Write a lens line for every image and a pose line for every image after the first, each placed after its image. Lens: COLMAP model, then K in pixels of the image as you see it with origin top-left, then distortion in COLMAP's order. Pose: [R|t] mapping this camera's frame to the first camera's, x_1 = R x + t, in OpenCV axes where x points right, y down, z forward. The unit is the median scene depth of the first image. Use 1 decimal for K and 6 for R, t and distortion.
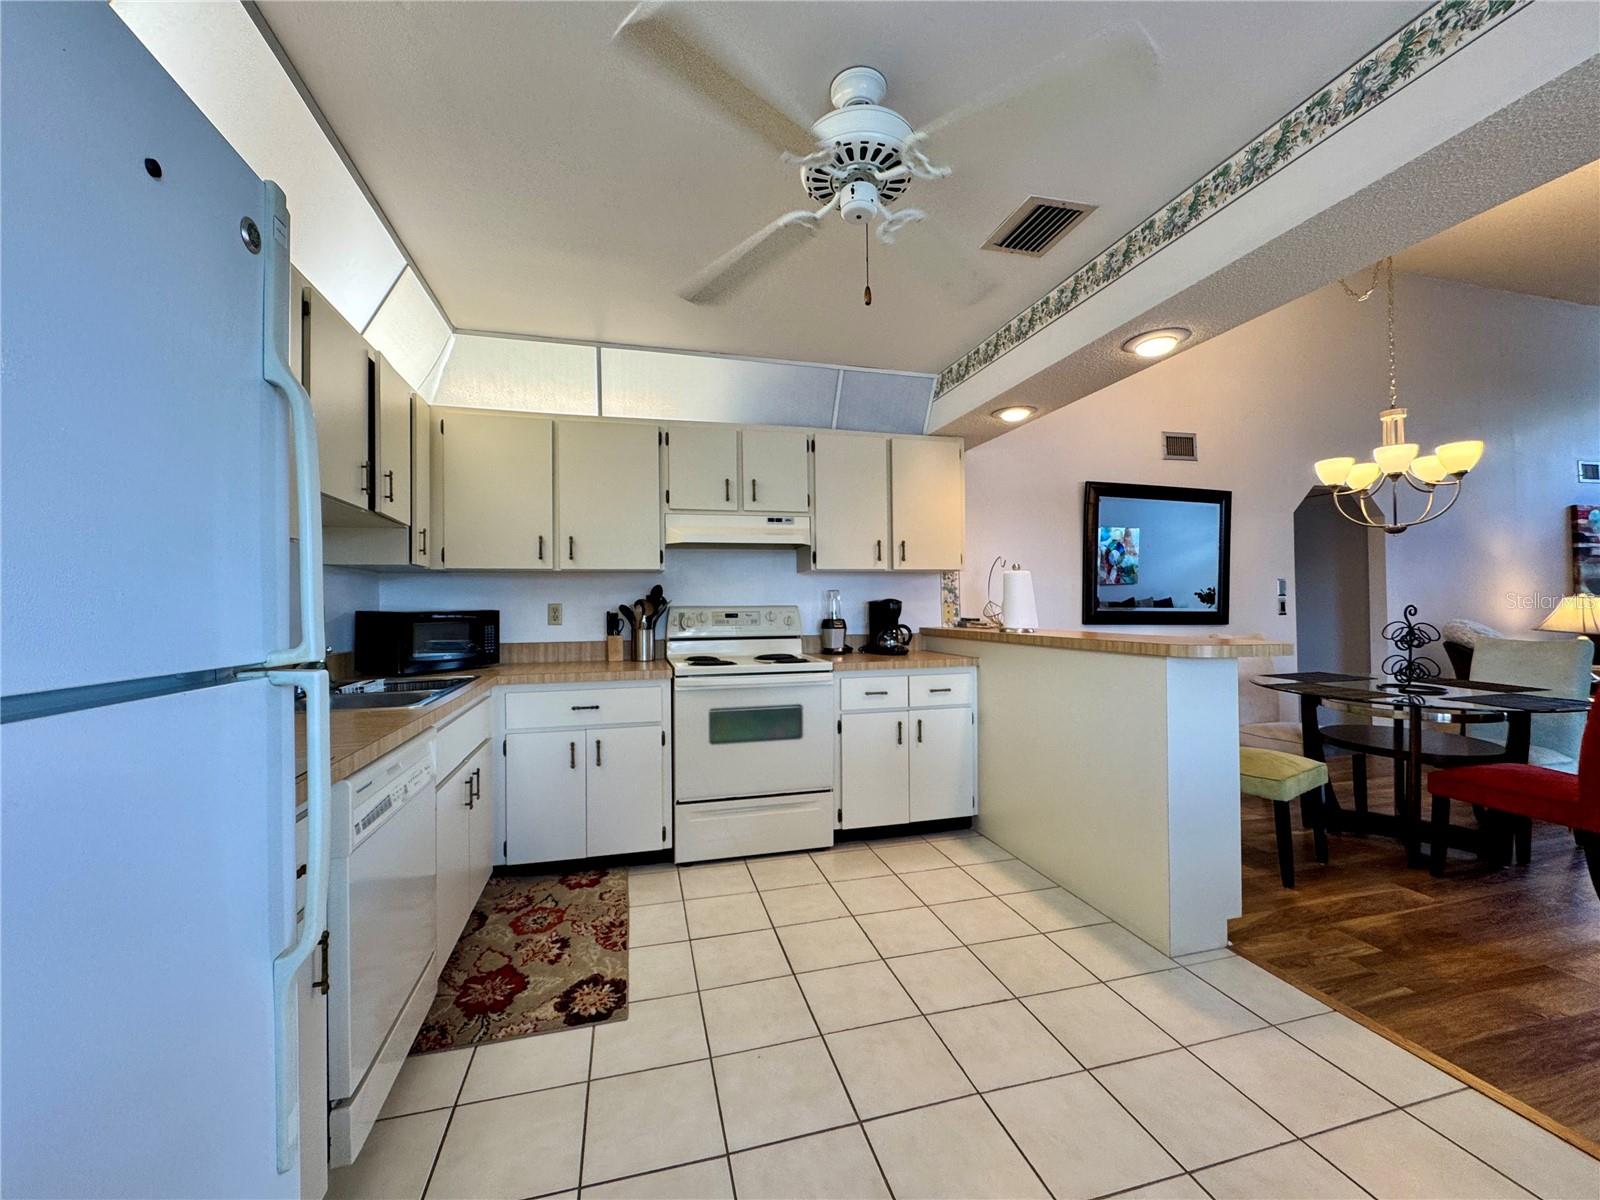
lens RADIAL K [[653.0, 0, 800.0], [0, 653.0, 600.0], [0, 0, 1]] dist [0.010328, -0.000009]
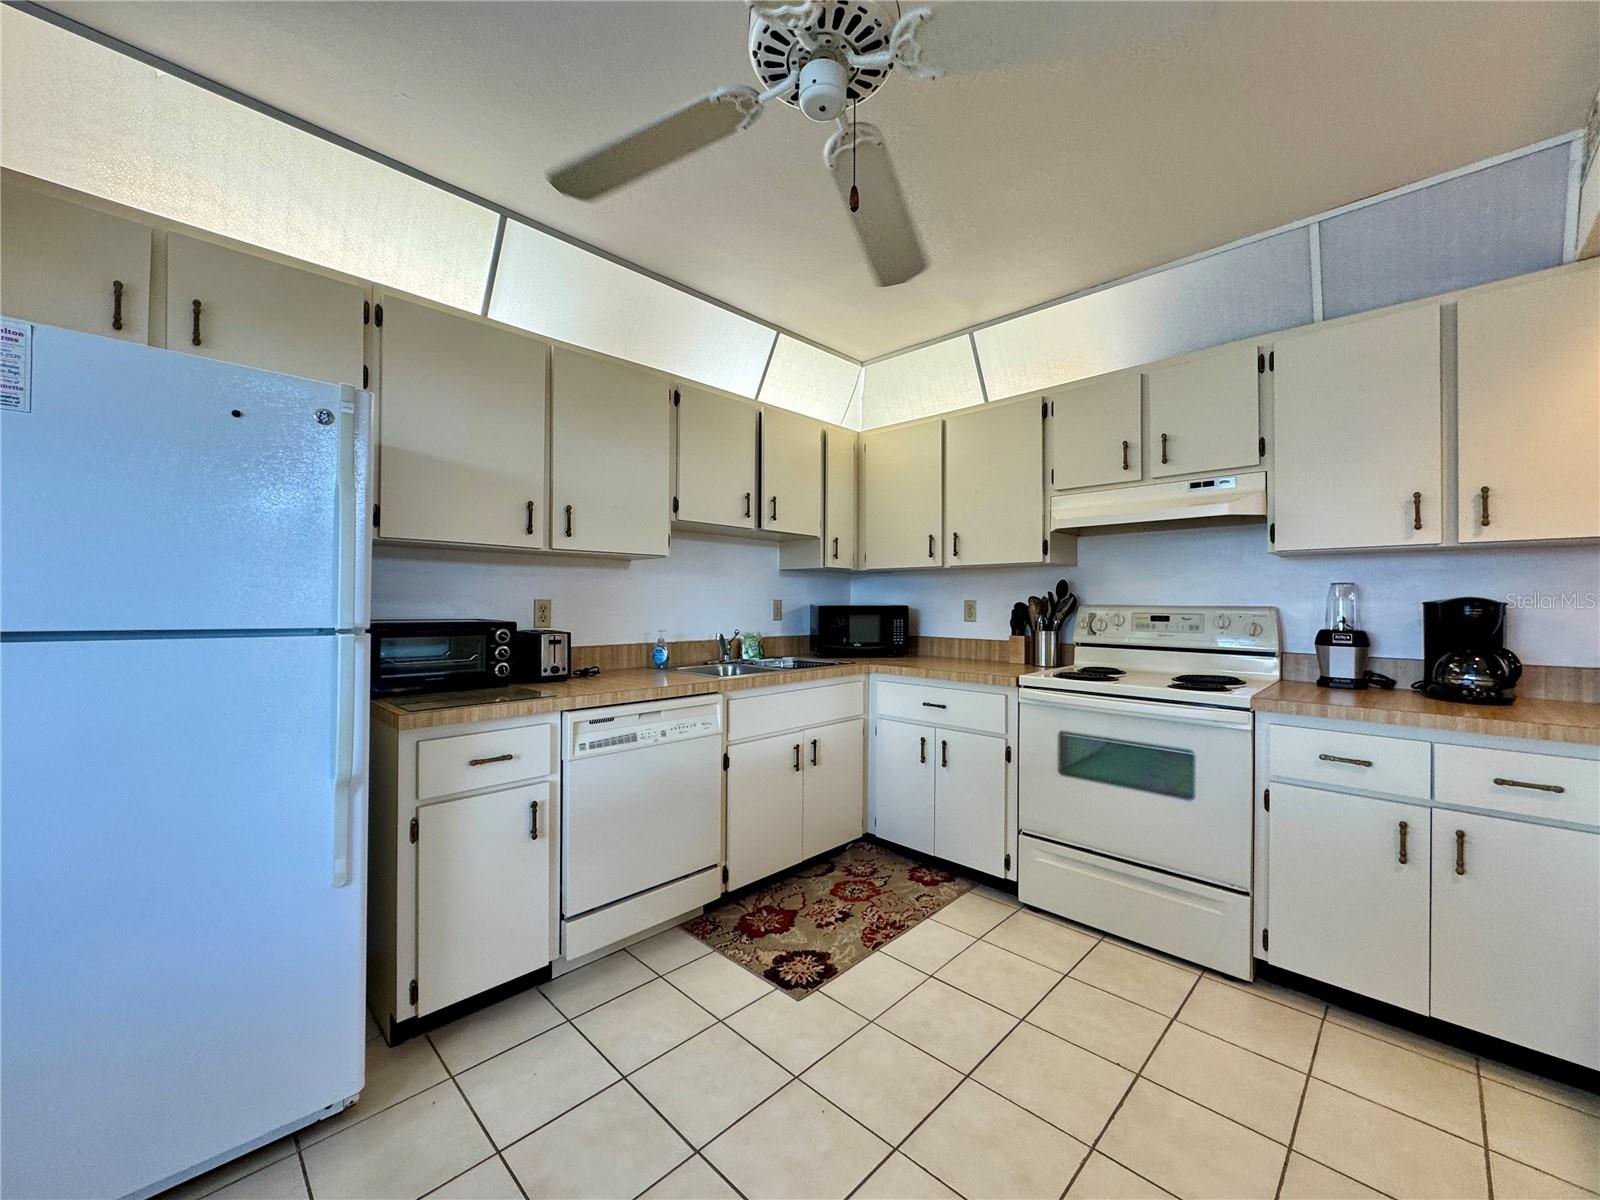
lens RADIAL K [[648.0, 0, 793.1], [0, 648.0, 599.1], [0, 0, 1]] dist [0.009743, -0.000119]
pose [[0.504535, 0.008099, -0.863354, 0.385388], [-0.004404, 0.999967, 0.006806, -0.002048], [0.863380, 0.000369, 0.504554, 0.296706]]
